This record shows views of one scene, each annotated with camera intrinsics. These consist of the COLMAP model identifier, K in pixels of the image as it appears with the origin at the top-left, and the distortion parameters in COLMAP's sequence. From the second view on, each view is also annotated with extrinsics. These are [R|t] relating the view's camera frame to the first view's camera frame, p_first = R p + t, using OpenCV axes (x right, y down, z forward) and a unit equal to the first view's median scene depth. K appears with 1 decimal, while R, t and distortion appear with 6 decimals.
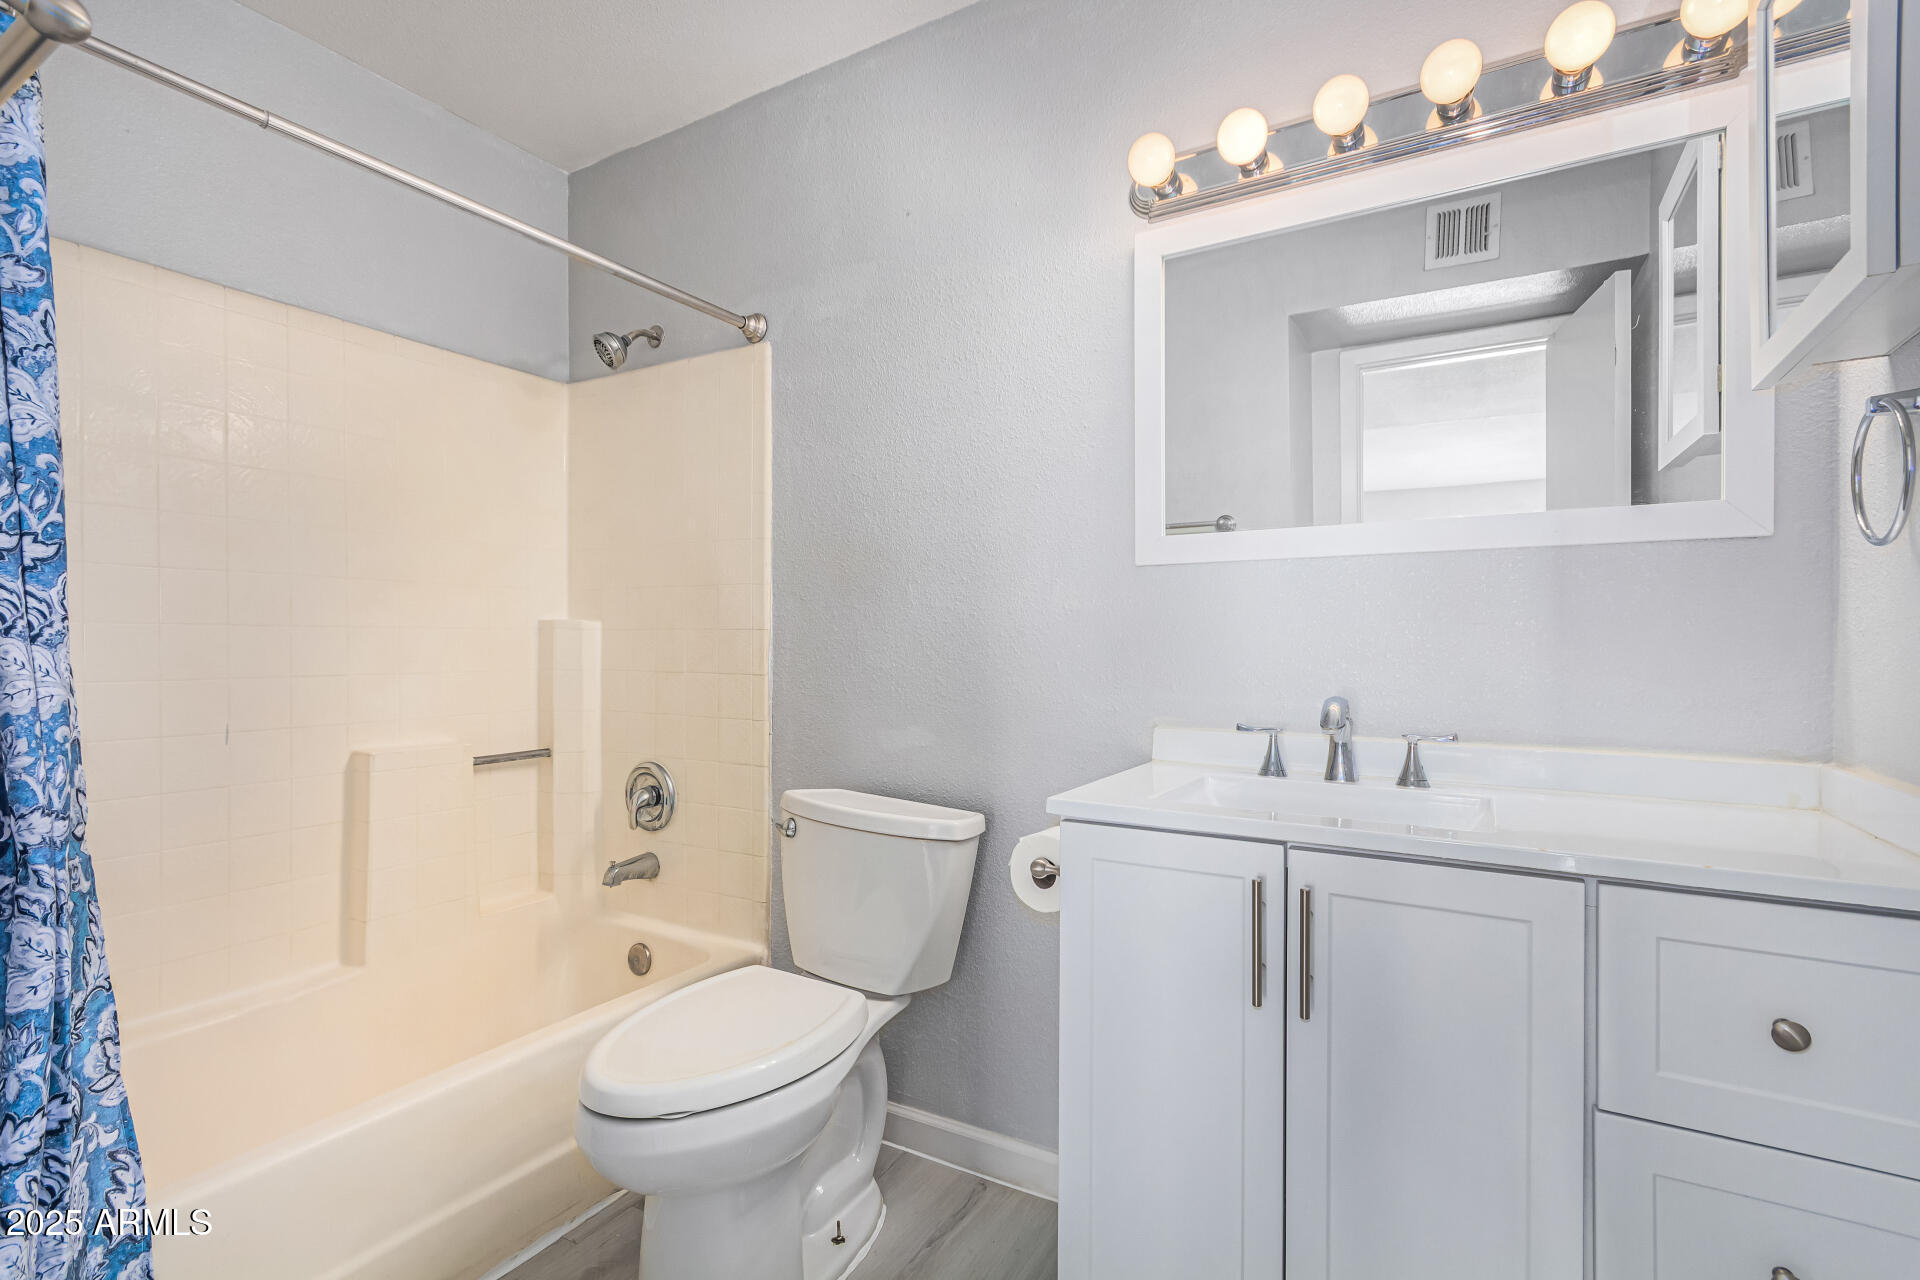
lens RADIAL K [[886.9, 0, 962.4], [0, 886.9, 653.0], [0, 0, 1]] dist [0.007670, -0.001393]
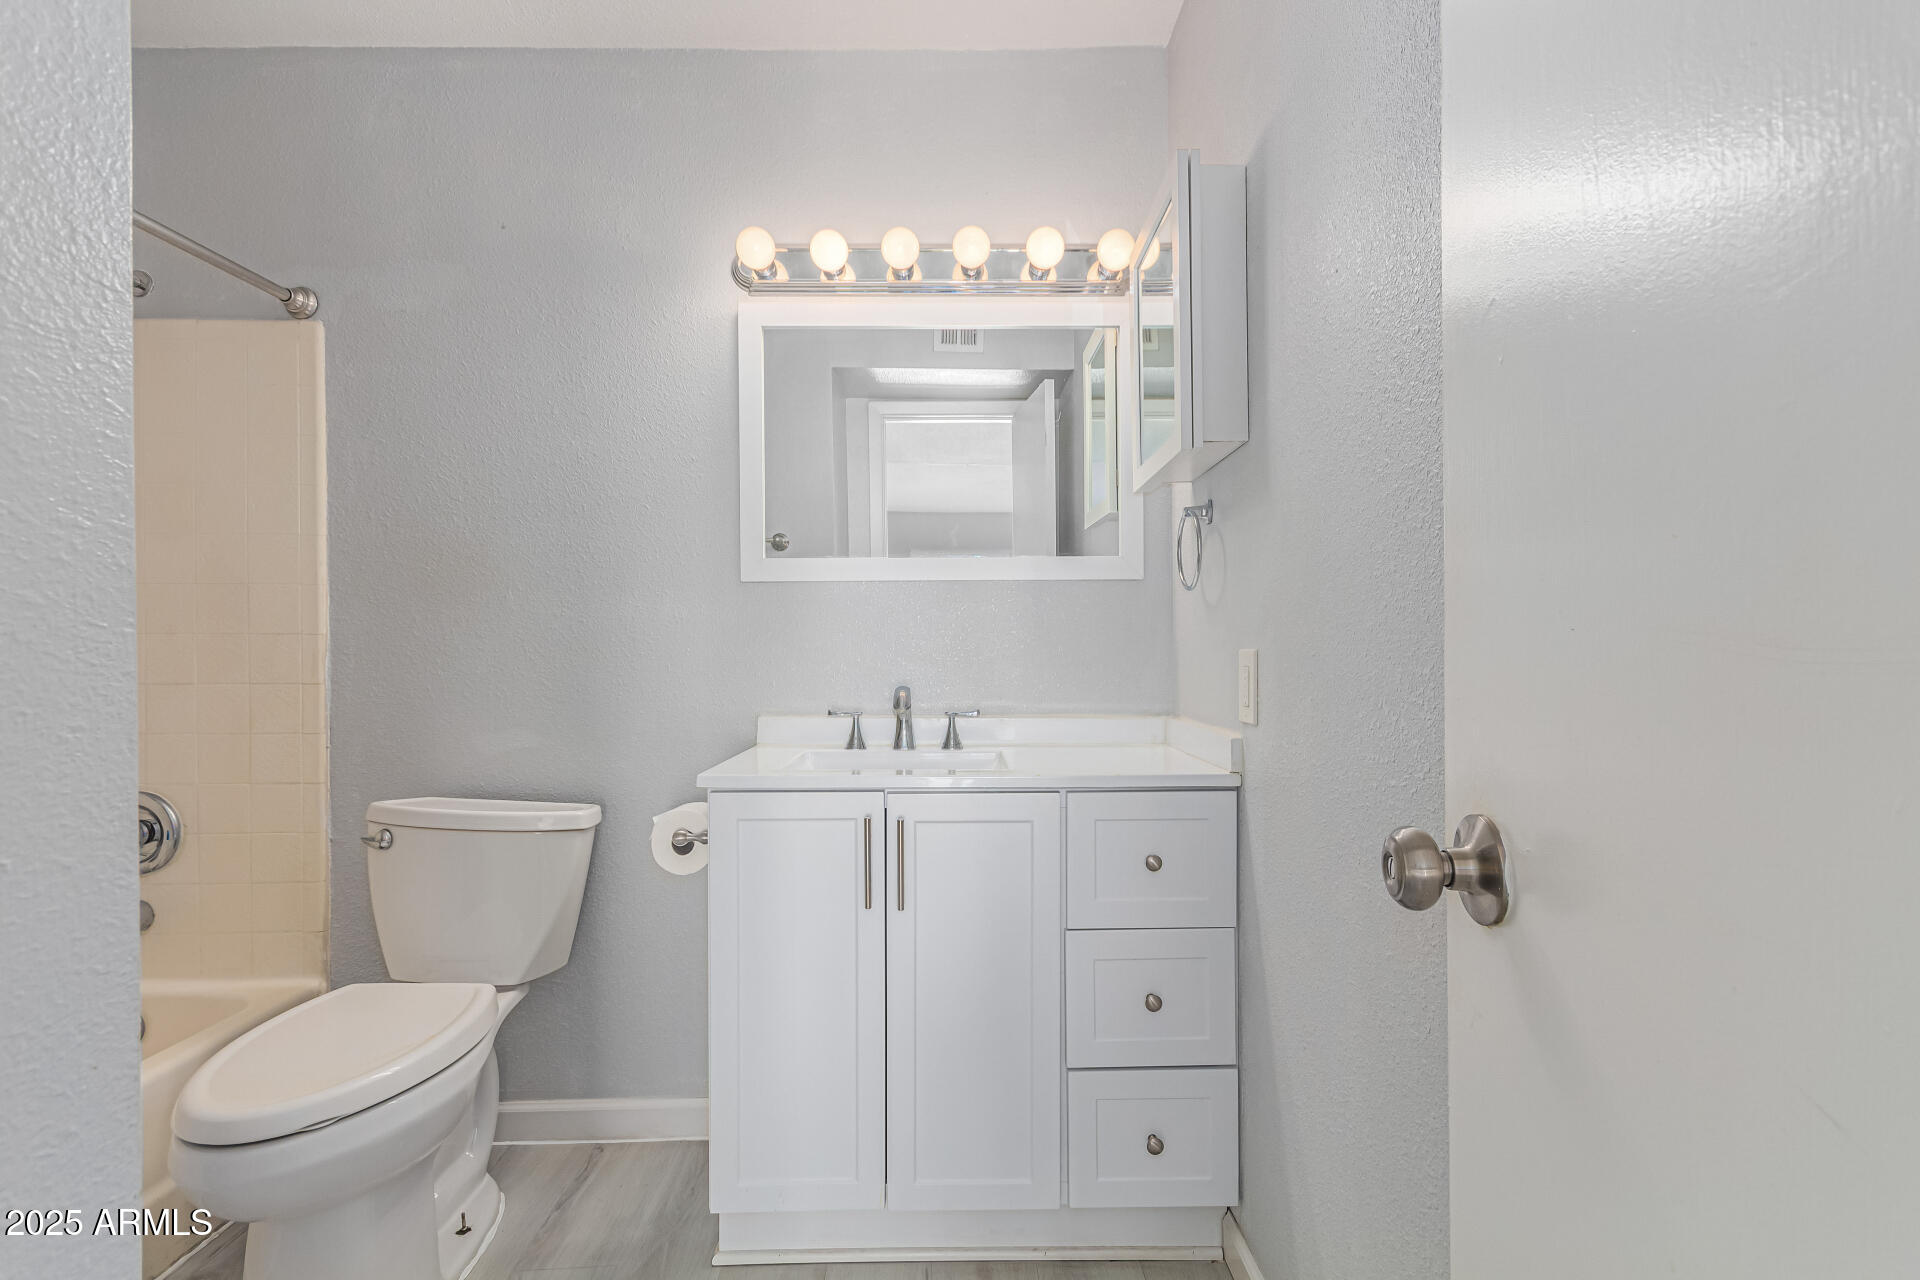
lens RADIAL K [[883.8, 0, 962.9], [0, 883.8, 662.6], [0, 0, 1]] dist [0.007610, -0.000189]
pose [[0.857742, -0.014256, 0.513883, -0.161815], [0.010162, 0.999890, 0.010778, -0.000142], [-0.513981, -0.004023, 0.857792, -0.170729]]
